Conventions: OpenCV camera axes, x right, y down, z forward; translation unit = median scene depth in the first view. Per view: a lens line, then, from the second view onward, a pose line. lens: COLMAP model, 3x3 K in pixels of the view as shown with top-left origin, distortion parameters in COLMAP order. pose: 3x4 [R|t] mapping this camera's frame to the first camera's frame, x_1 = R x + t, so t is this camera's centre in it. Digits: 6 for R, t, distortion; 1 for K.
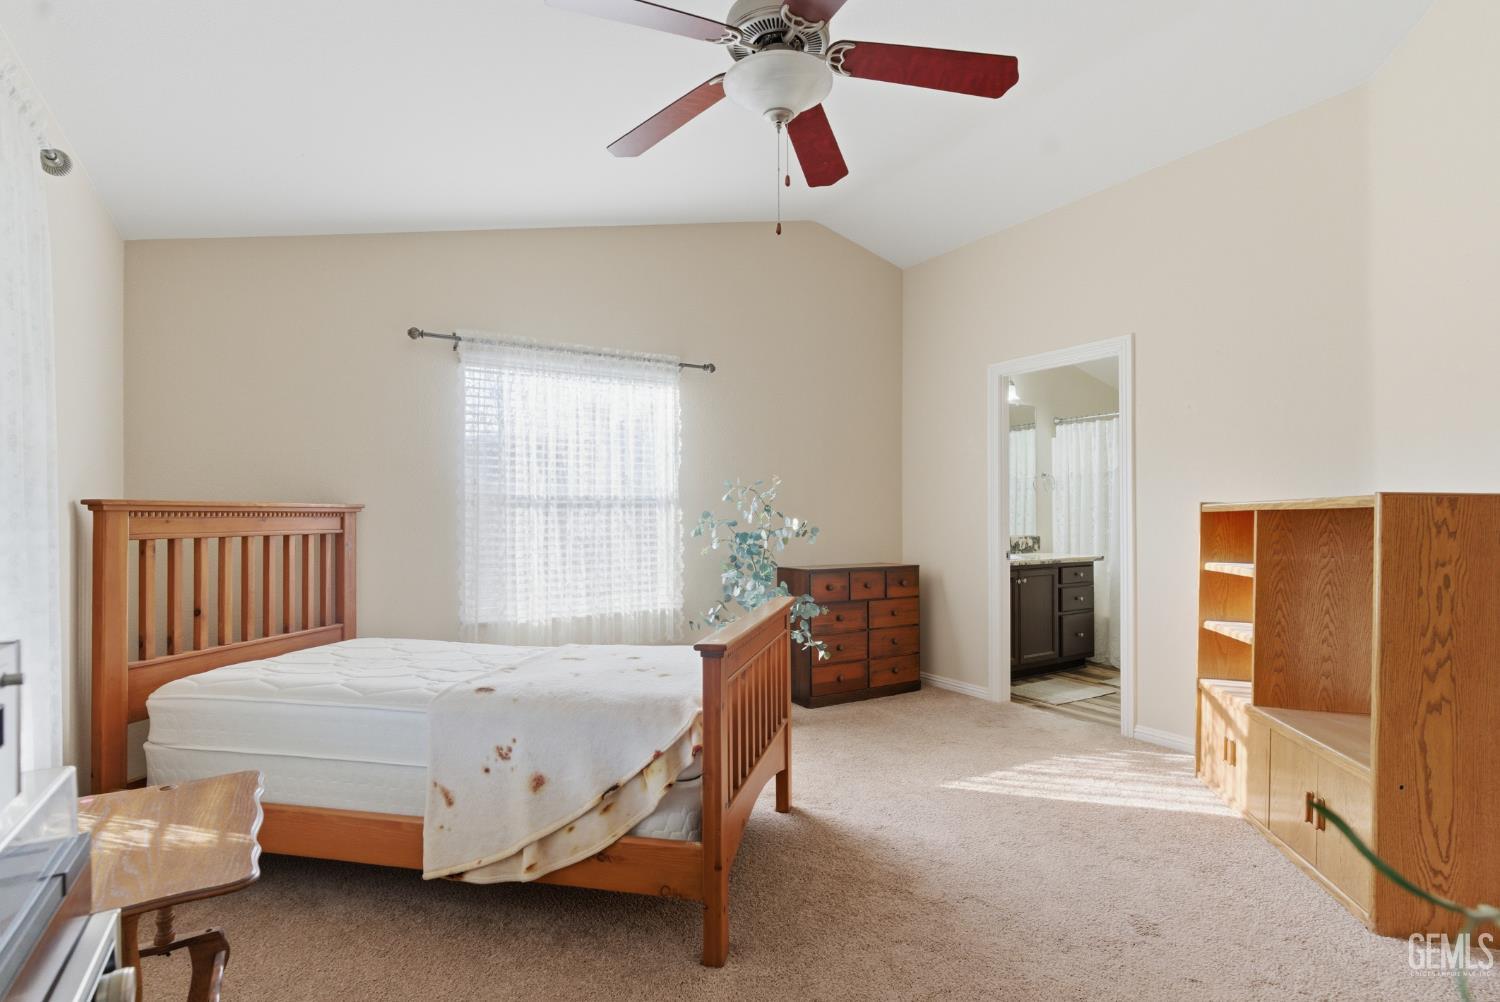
lens RADIAL K [[734.9, 0, 745.0], [0, 734.9, 509.0], [0, 0, 1]] dist [-0.006726, -0.002133]
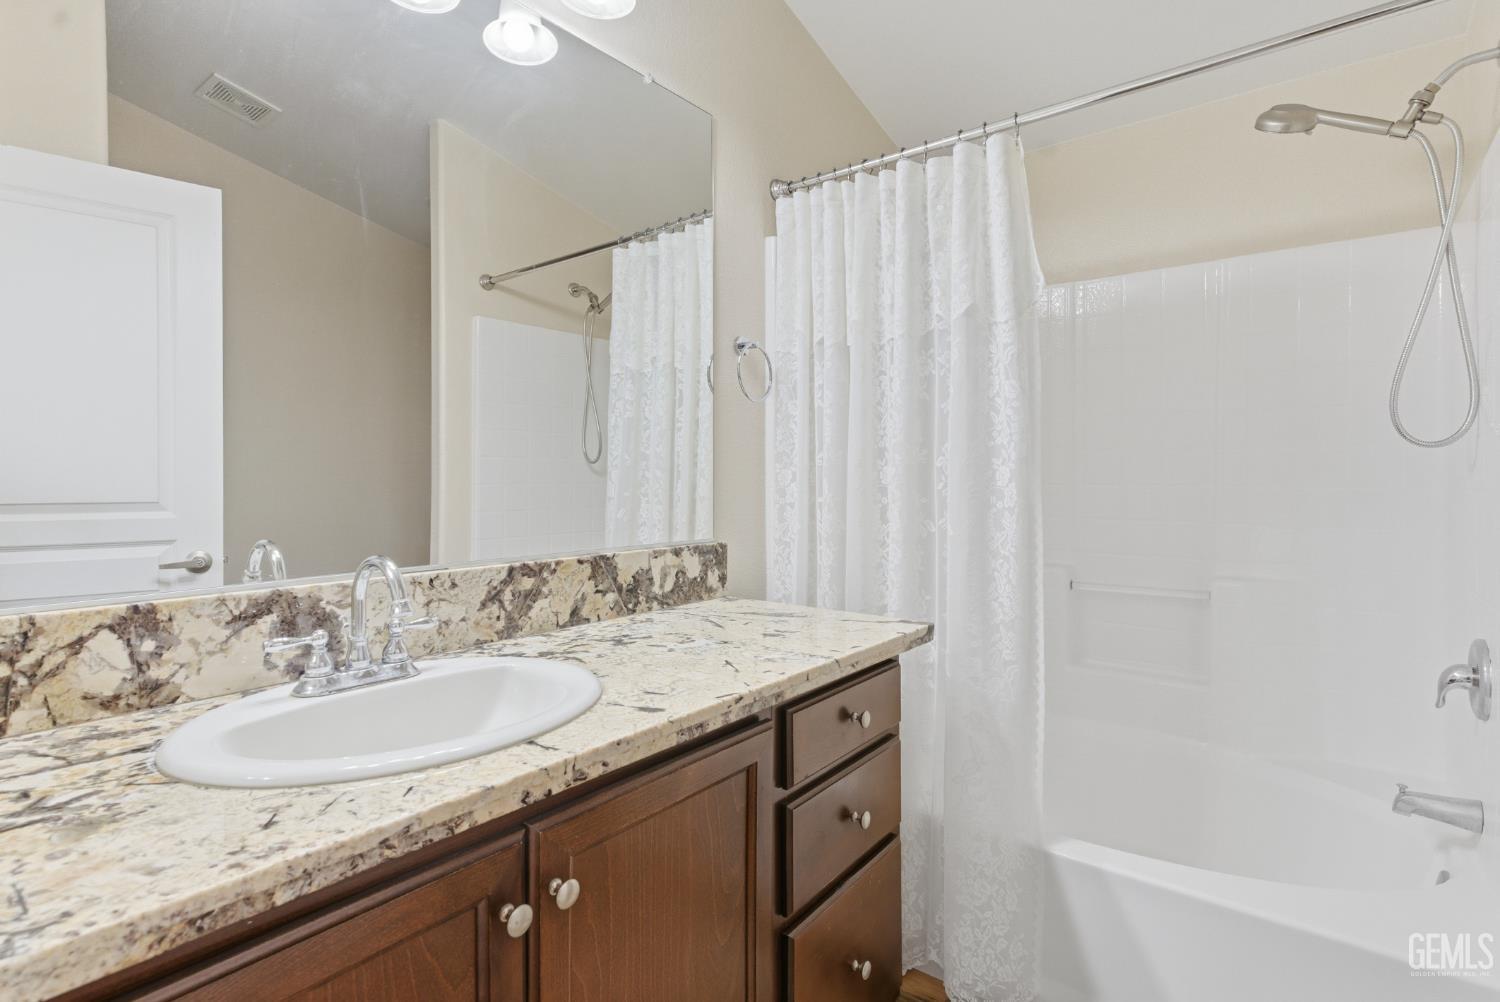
lens RADIAL K [[734.9, 0, 751.1], [0, 734.9, 495.7], [0, 0, 1]] dist [-0.006726, -0.002133]
pose [[0.938308, -0.005083, 0.345762, 0.310047], [-0.004089, 0.999659, 0.025790, 0.009327], [-0.345776, -0.025613, 0.937968, 0.718708]]
